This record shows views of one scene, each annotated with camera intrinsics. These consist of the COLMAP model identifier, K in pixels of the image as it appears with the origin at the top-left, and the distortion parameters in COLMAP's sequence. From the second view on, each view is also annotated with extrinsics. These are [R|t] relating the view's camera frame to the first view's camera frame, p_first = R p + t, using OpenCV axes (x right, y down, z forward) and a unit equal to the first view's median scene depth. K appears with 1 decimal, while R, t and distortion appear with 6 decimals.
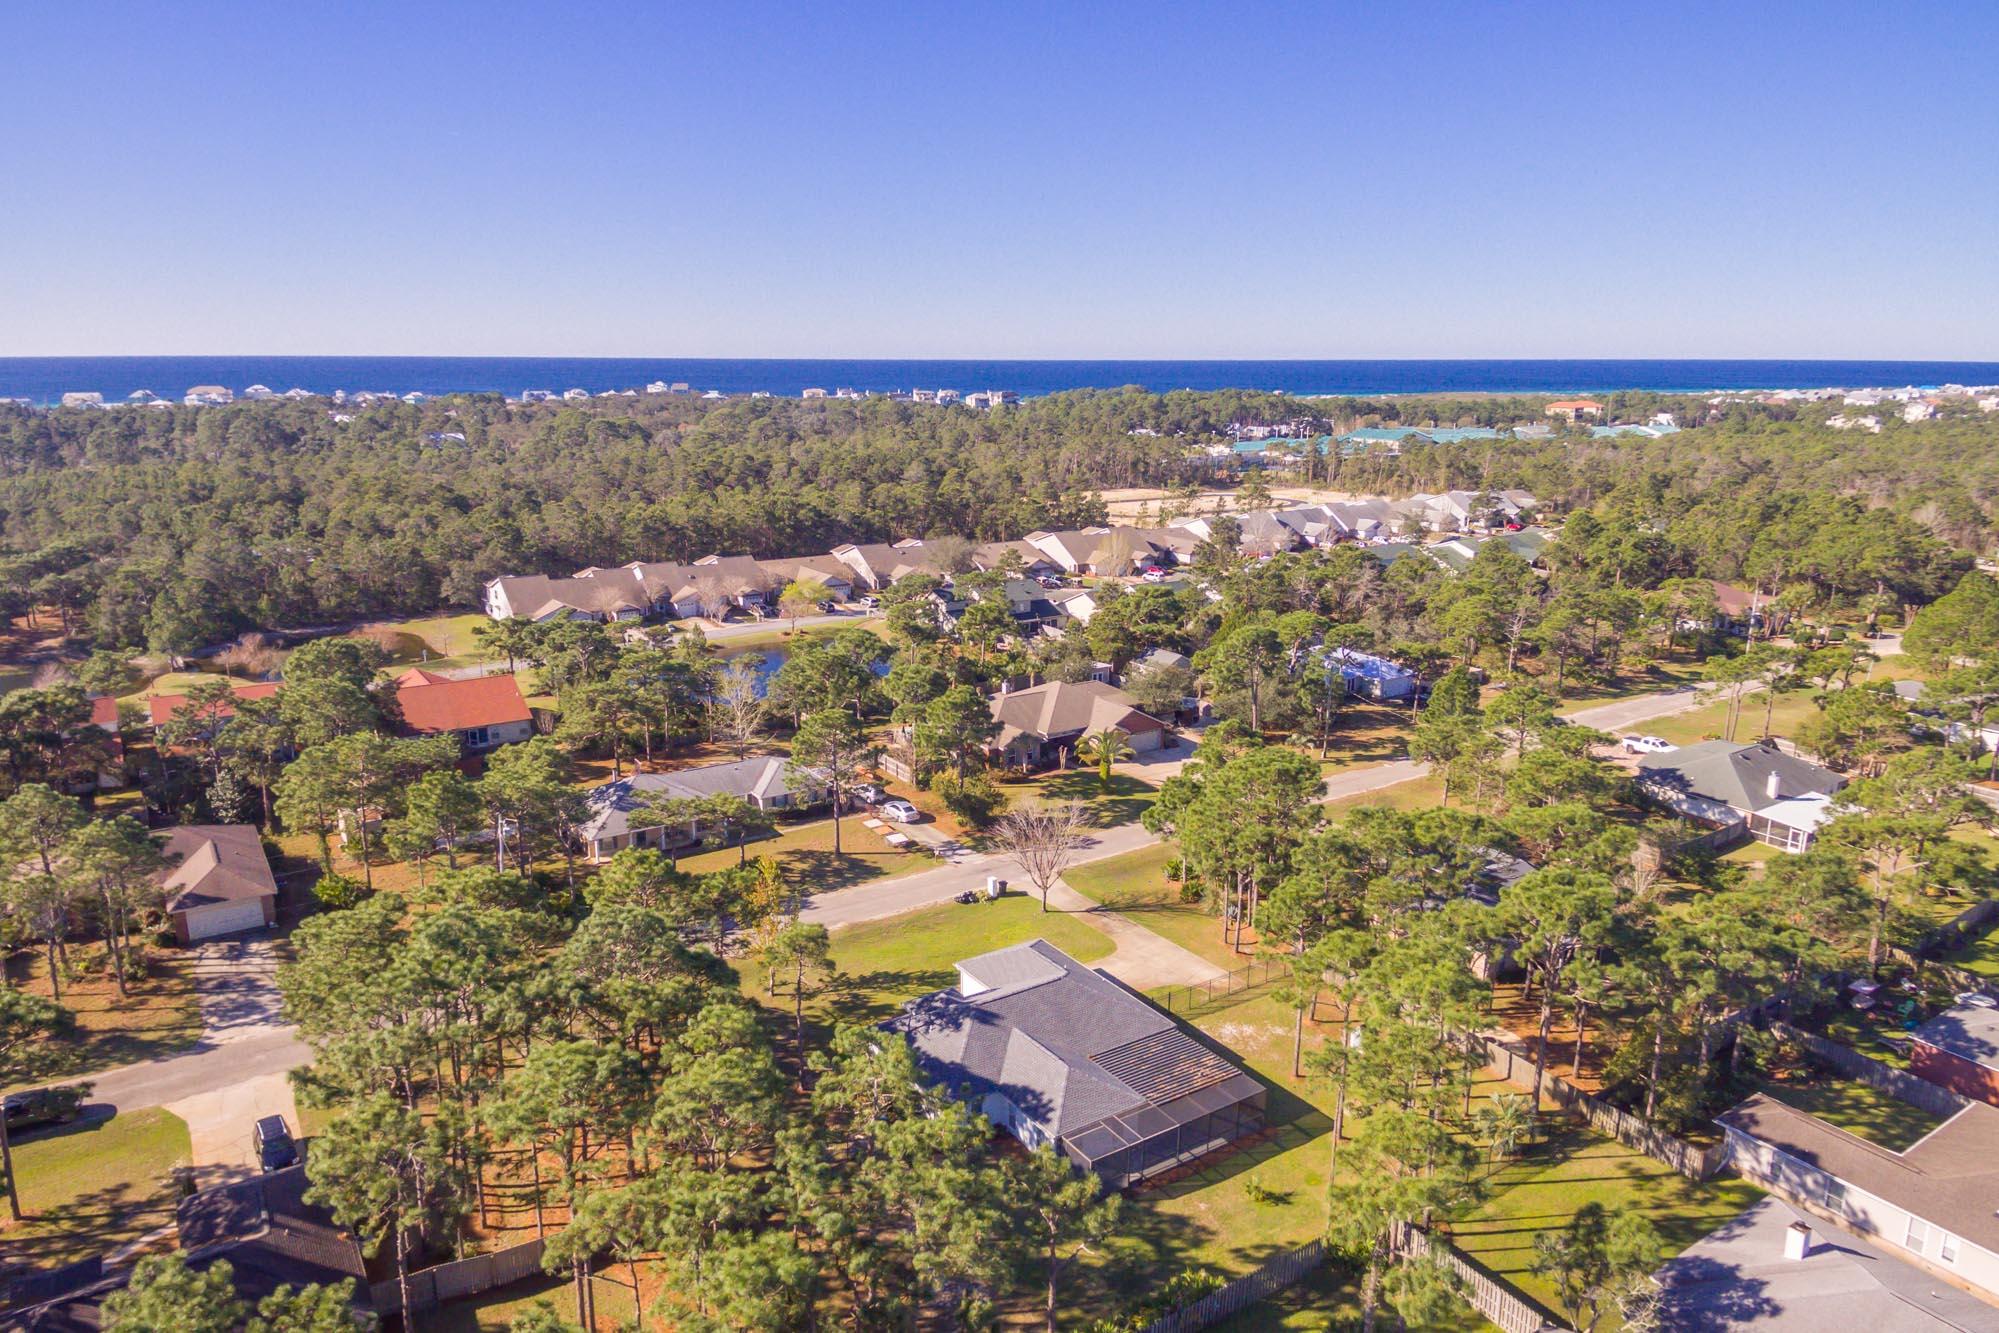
lens RADIAL K [[1294.7, 0, 994.8], [0, 1294.7, 599.7], [0, 0, 1]] dist [0.046878, -0.058789]
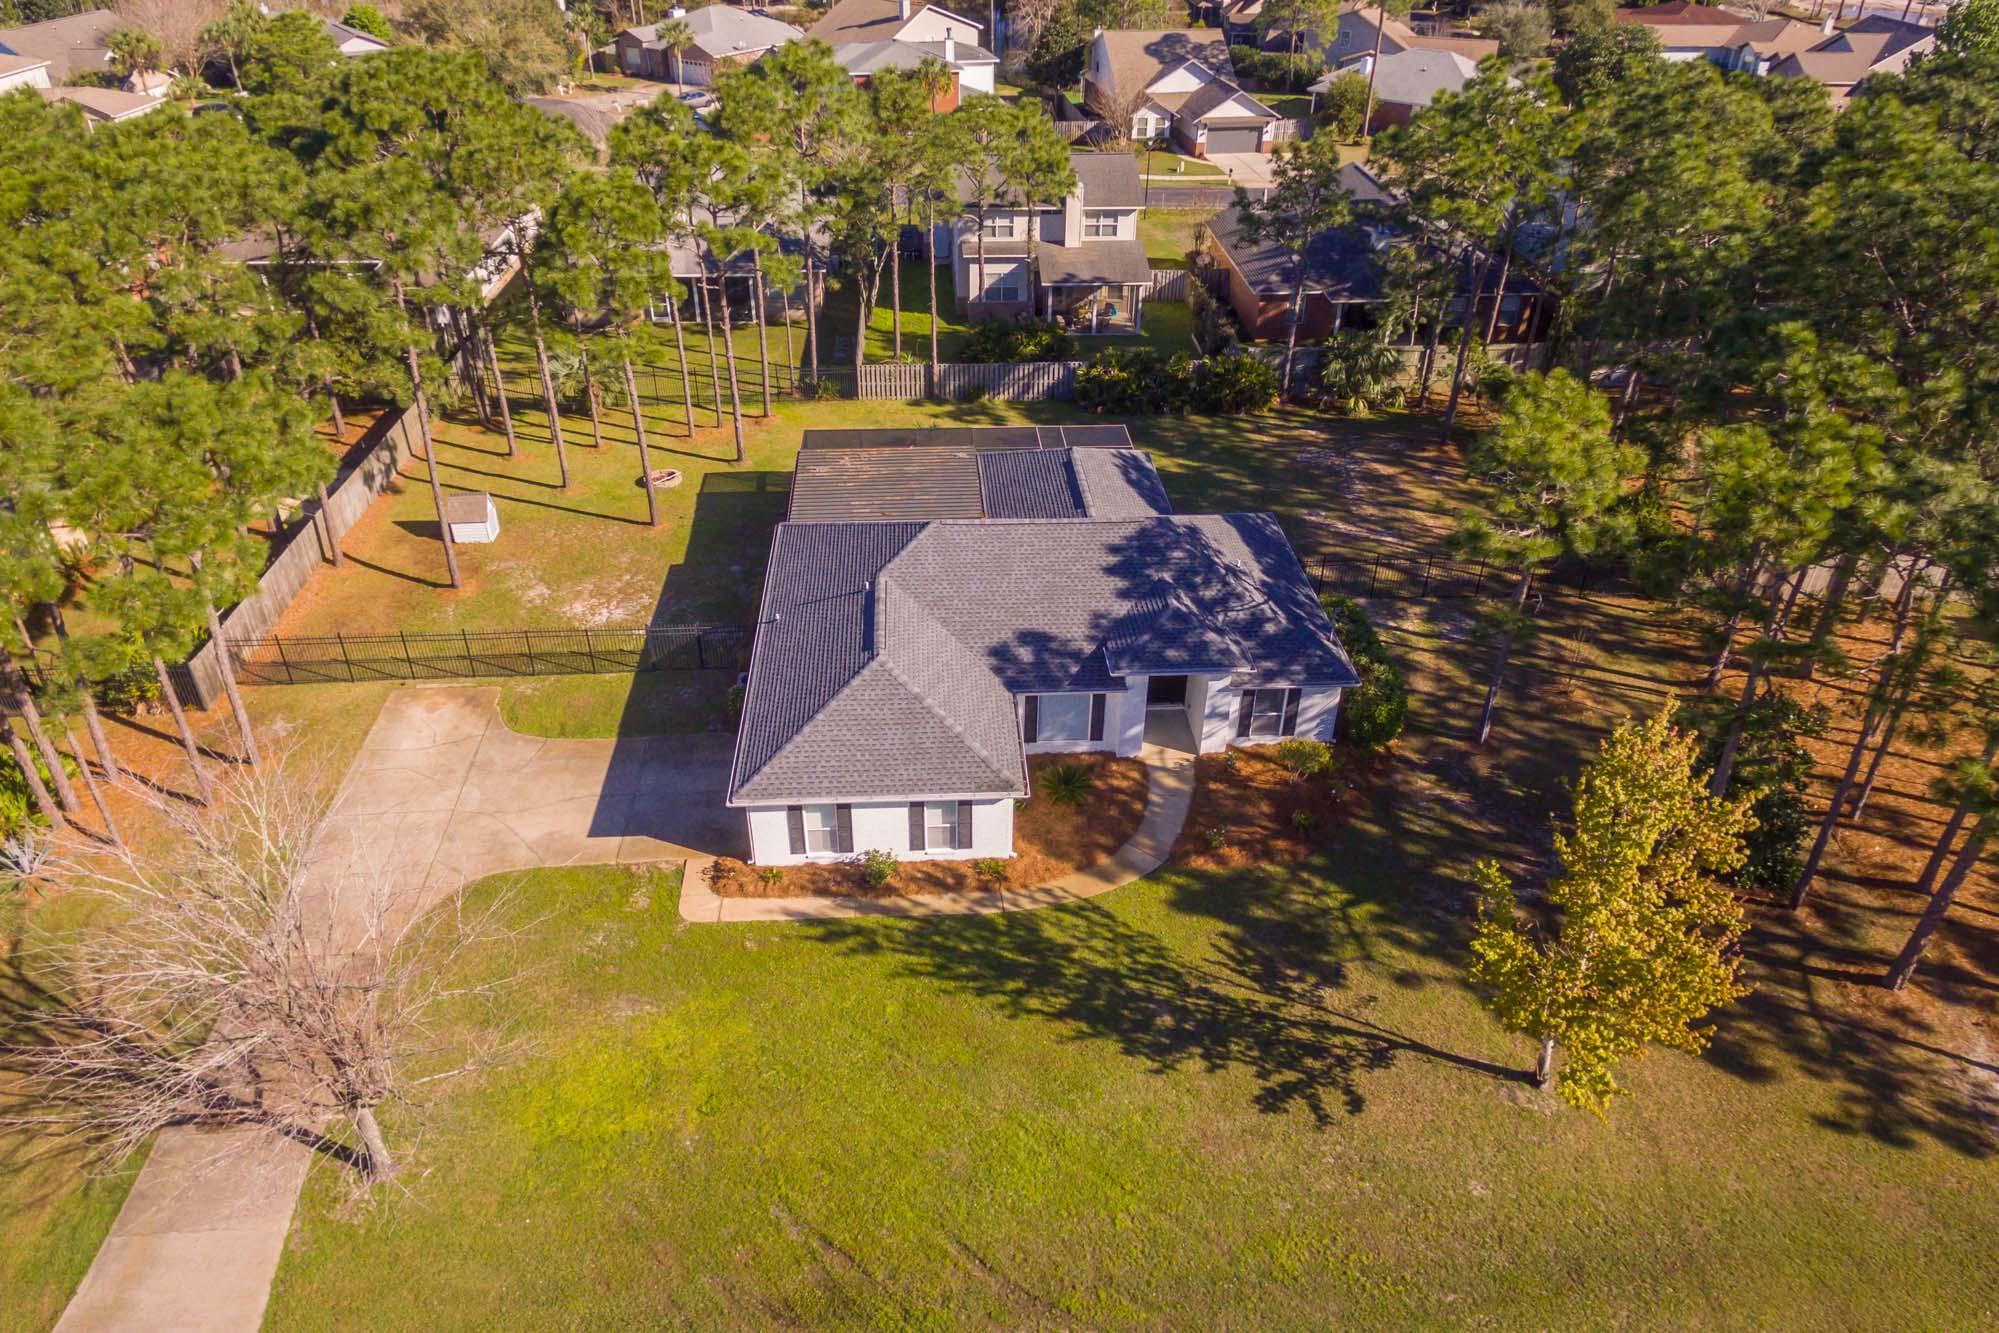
lens RADIAL K [[1277.0, 0, 994.9], [0, 1277.0, 681.3], [0, 0, 1]] dist [0.046580, -0.054634]
pose [[-0.867558, -0.296588, 0.399222, -0.111330], [0.072678, 0.718498, 0.691722, 0.011071], [-0.491996, 0.629124, -0.601783, 0.852039]]
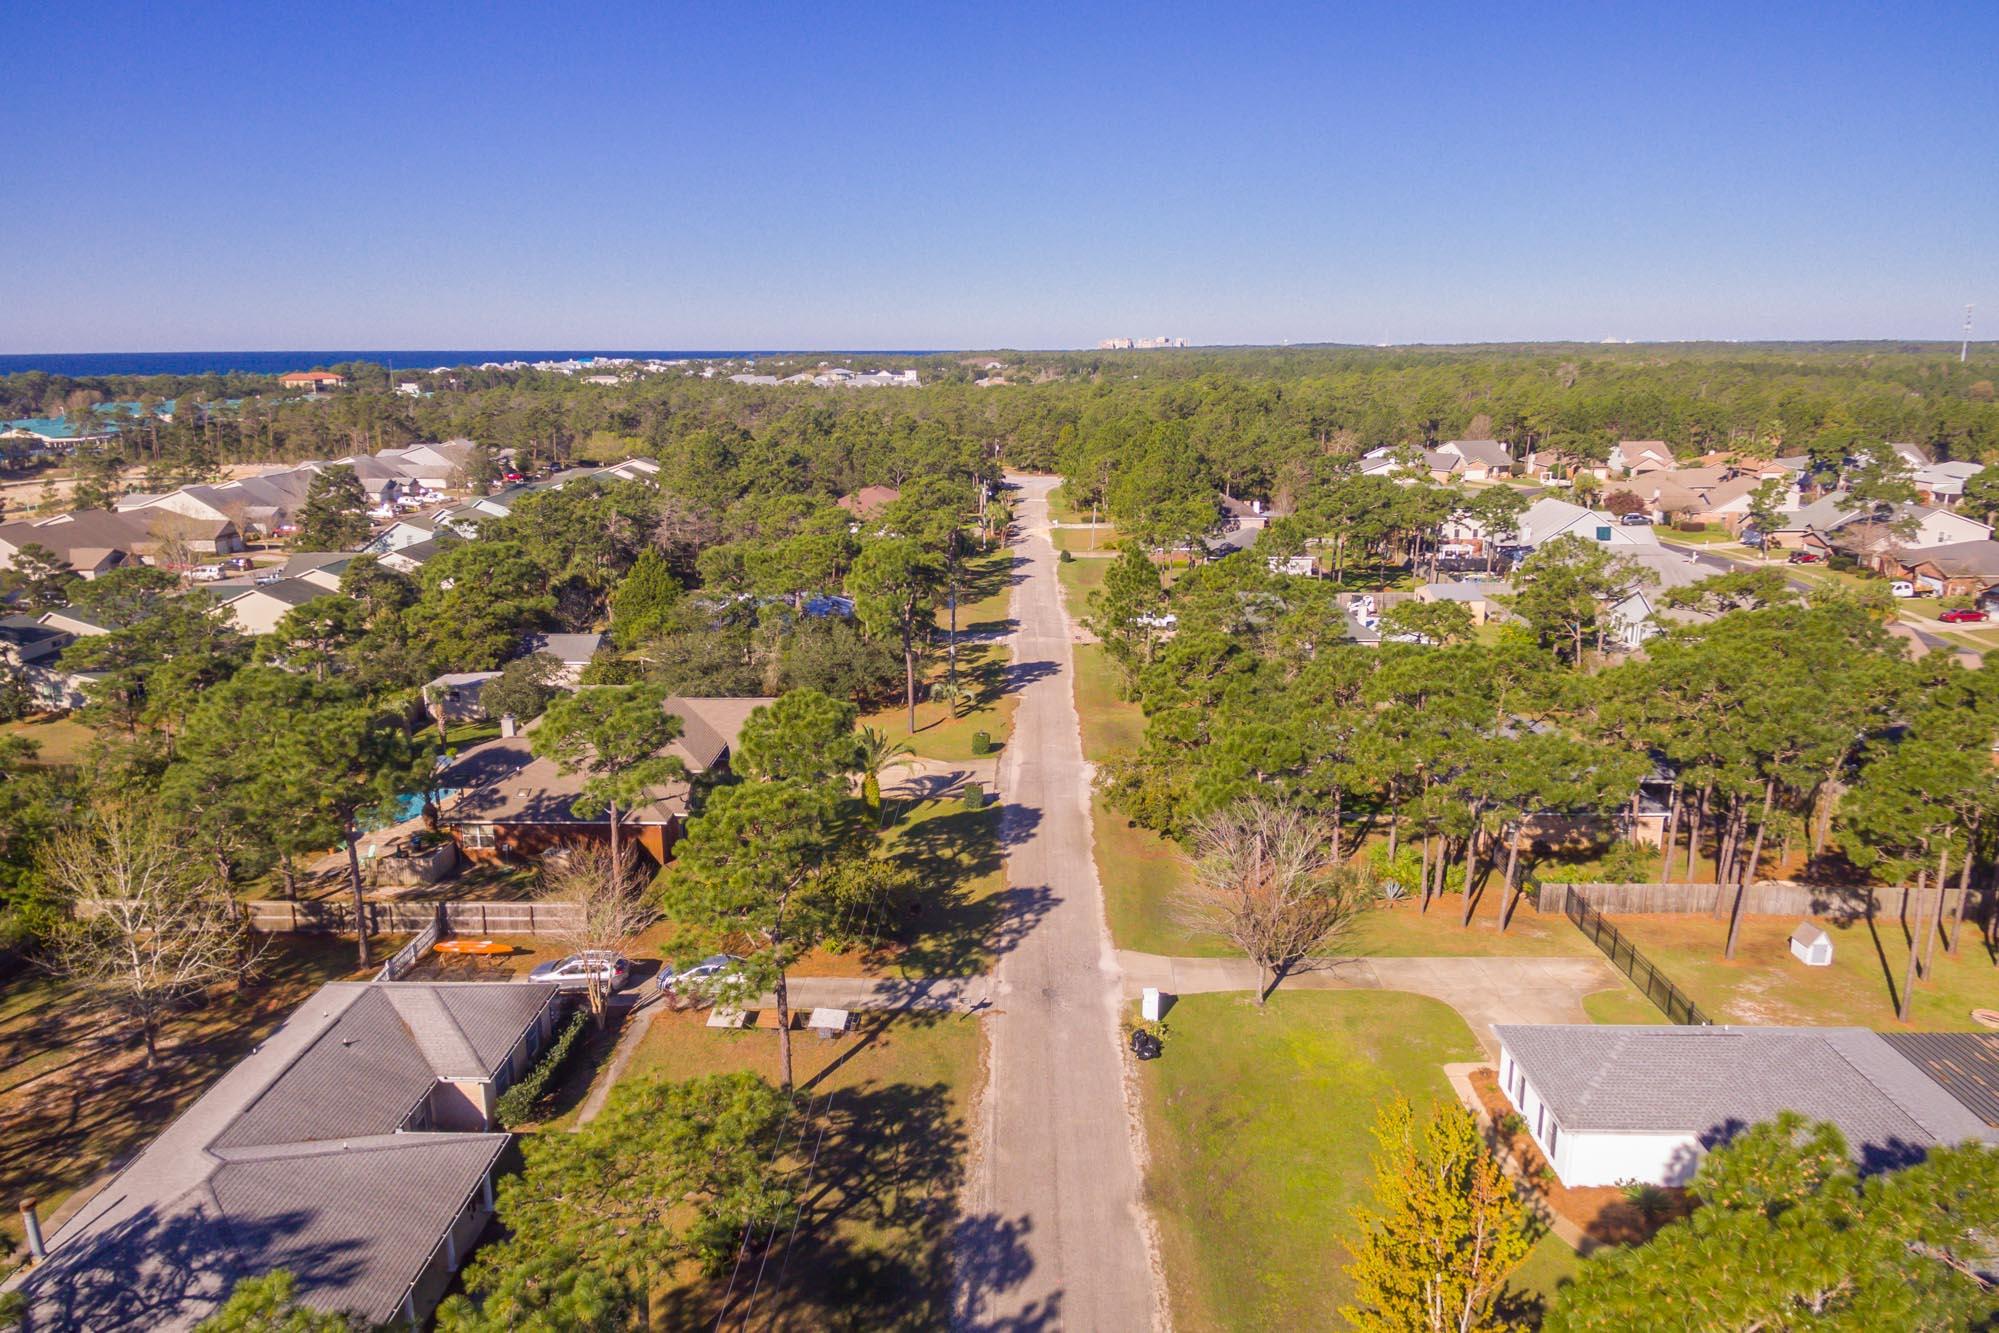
lens RADIAL K [[1295.3, 0, 994.8], [0, 1295.3, 668.8], [0, 0, 1]] dist [0.049544, -0.061340]
pose [[0.569434, -0.213270, 0.793890, -0.365993], [0.169251, 0.975485, 0.140655, 0.000284], [-0.804425, 0.054273, 0.591570, 0.621316]]
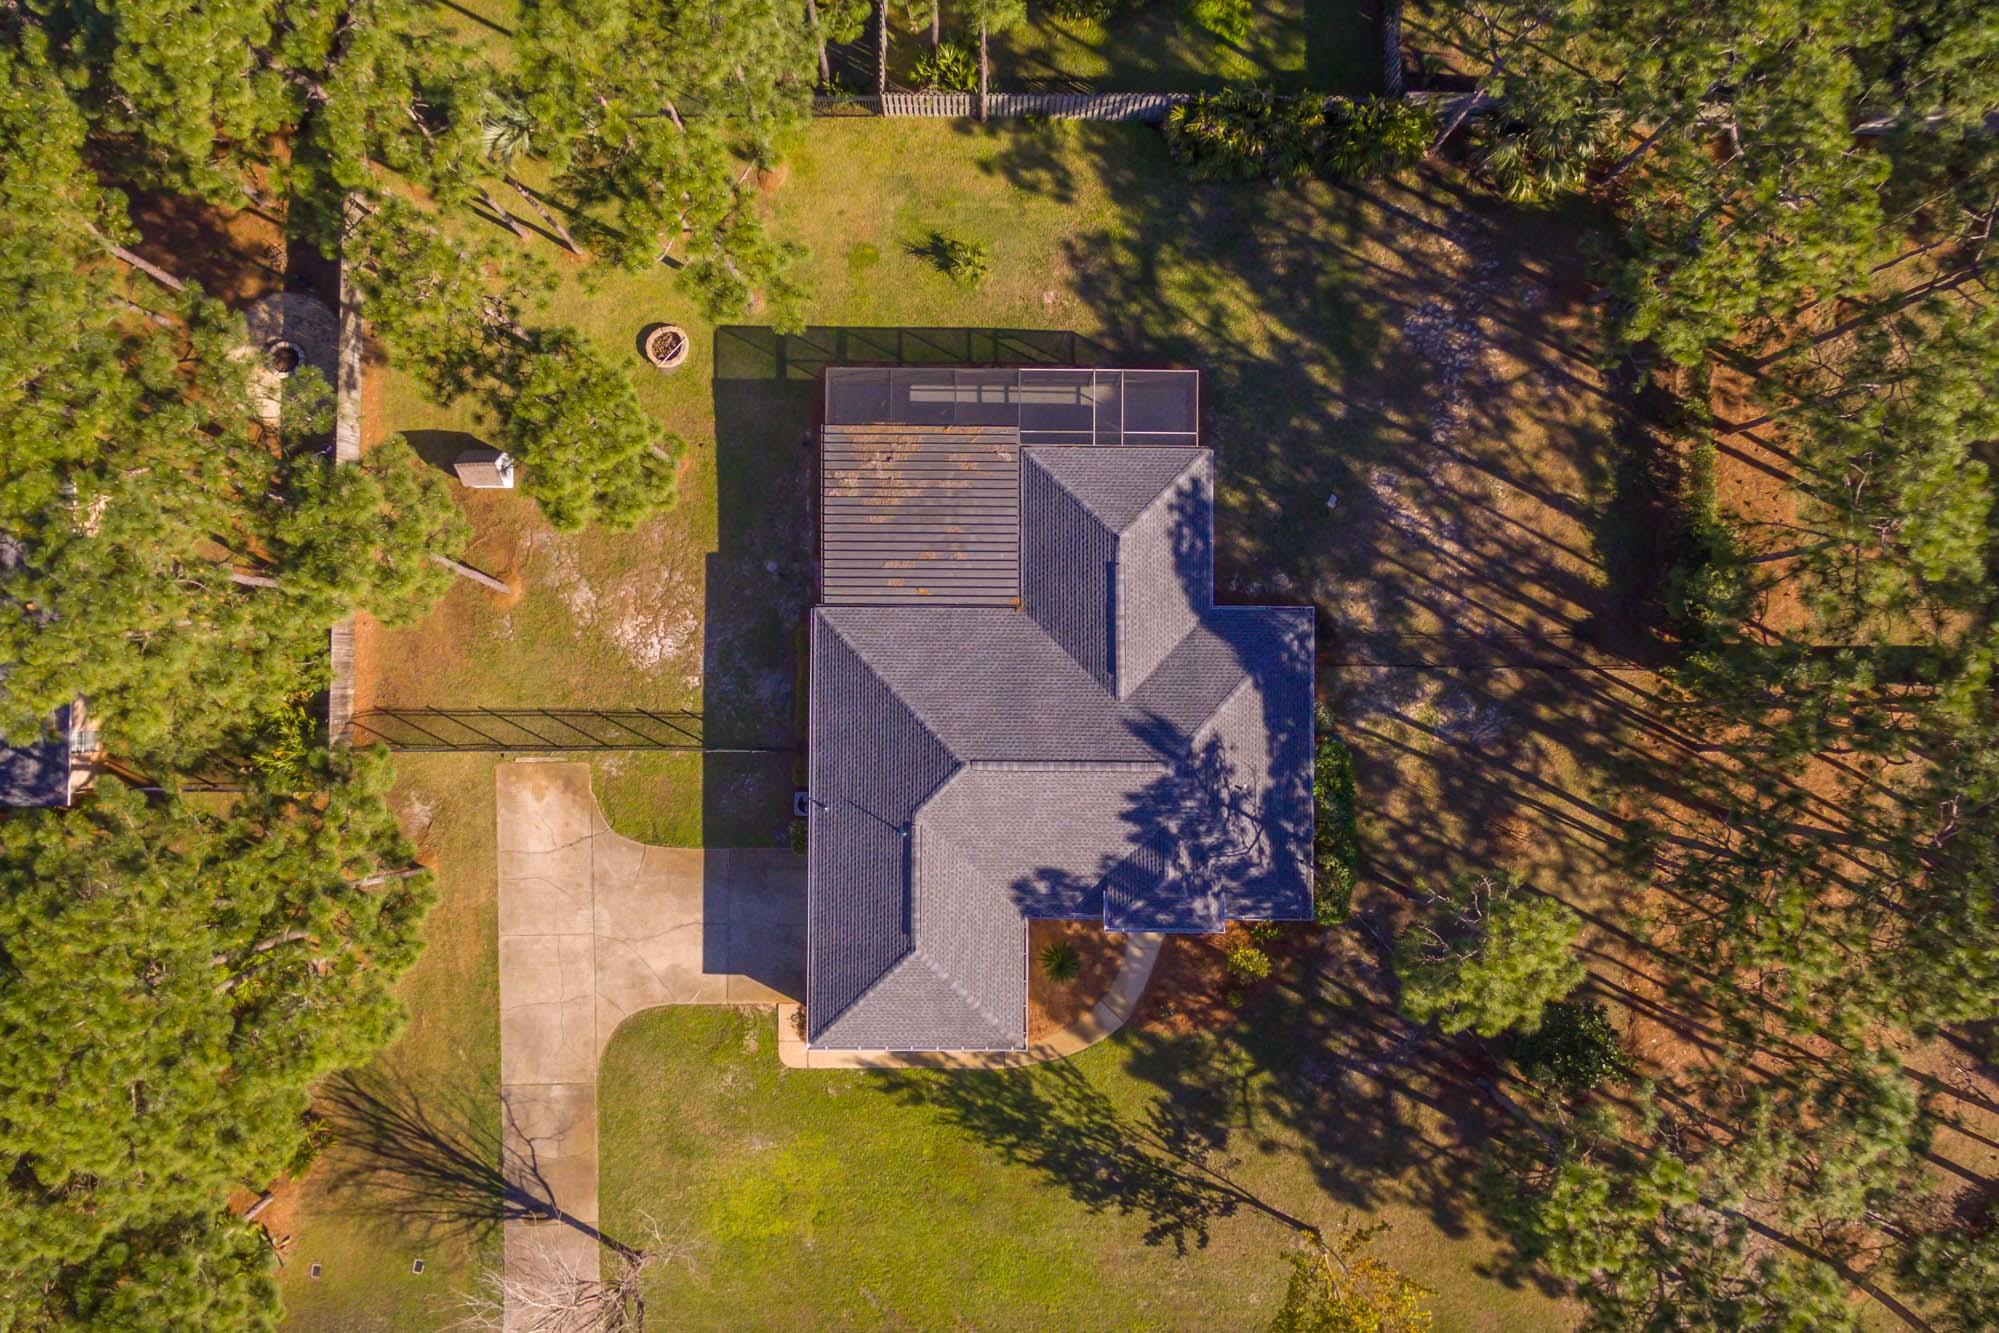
lens RADIAL K [[1252.4, 0, 1000.2], [0, 1252.4, 687.6], [0, 0, 1]] dist [0.043305, -0.053396]
pose [[-0.832008, -0.554488, -0.017506, 0.041246], [0.083710, -0.156676, 0.984096, -0.113624], [-0.548412, 0.817310, 0.176772, 0.578809]]
